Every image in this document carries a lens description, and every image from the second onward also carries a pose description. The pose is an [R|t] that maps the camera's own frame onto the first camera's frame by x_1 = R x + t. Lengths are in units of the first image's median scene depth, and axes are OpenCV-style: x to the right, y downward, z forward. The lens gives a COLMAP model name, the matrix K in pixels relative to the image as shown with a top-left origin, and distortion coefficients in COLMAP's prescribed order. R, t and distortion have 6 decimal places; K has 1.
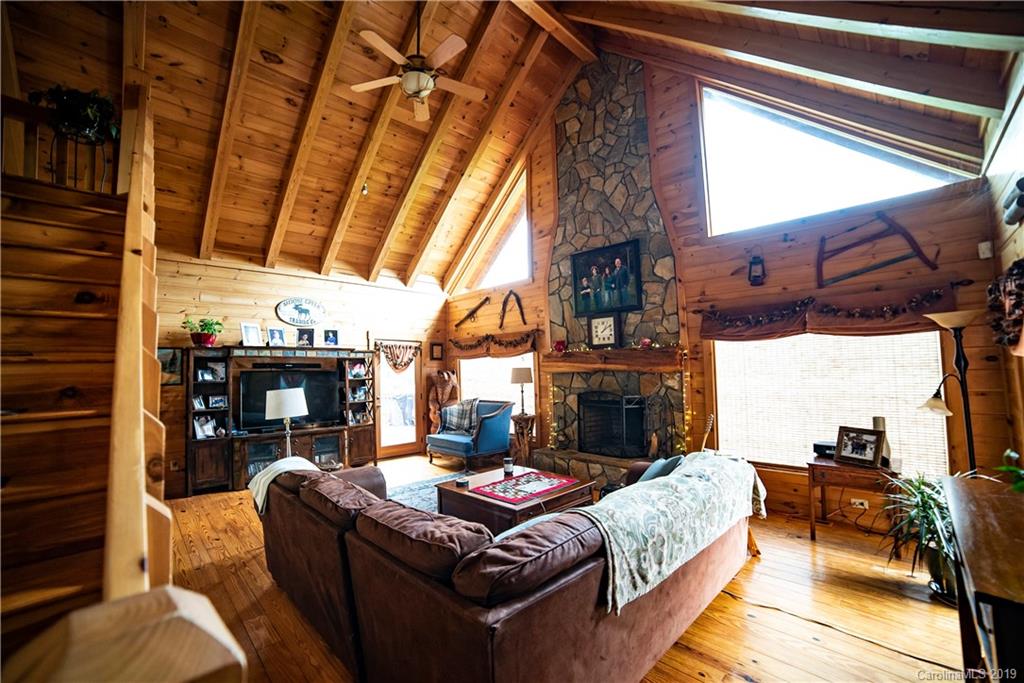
lens RADIAL K [[425.7, 0, 512.0], [0, 425.7, 341.5], [0, 0, 1]] dist [-0.093091, 0.035168]
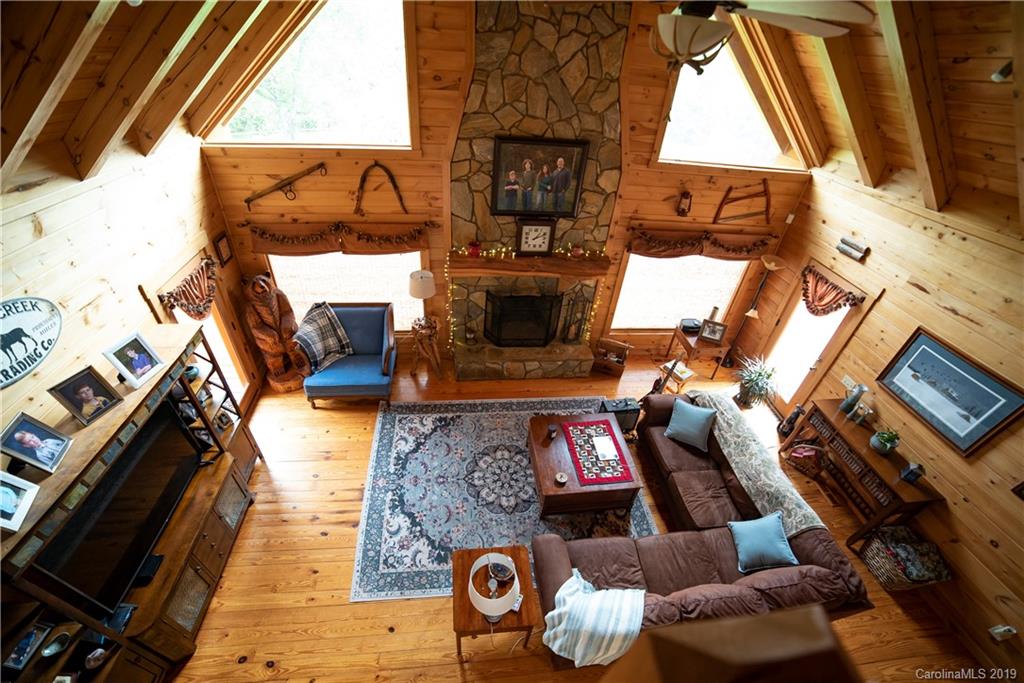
lens RADIAL K [[425.7, 0, 512.0], [0, 425.7, 341.5], [0, 0, 1]] dist [-0.093091, 0.035168]
pose [[0.606202, -0.427513, 0.670635, -0.513657], [-0.142990, 0.770909, 0.620687, -0.402476], [-0.782351, -0.472156, 0.406197, 0.532443]]
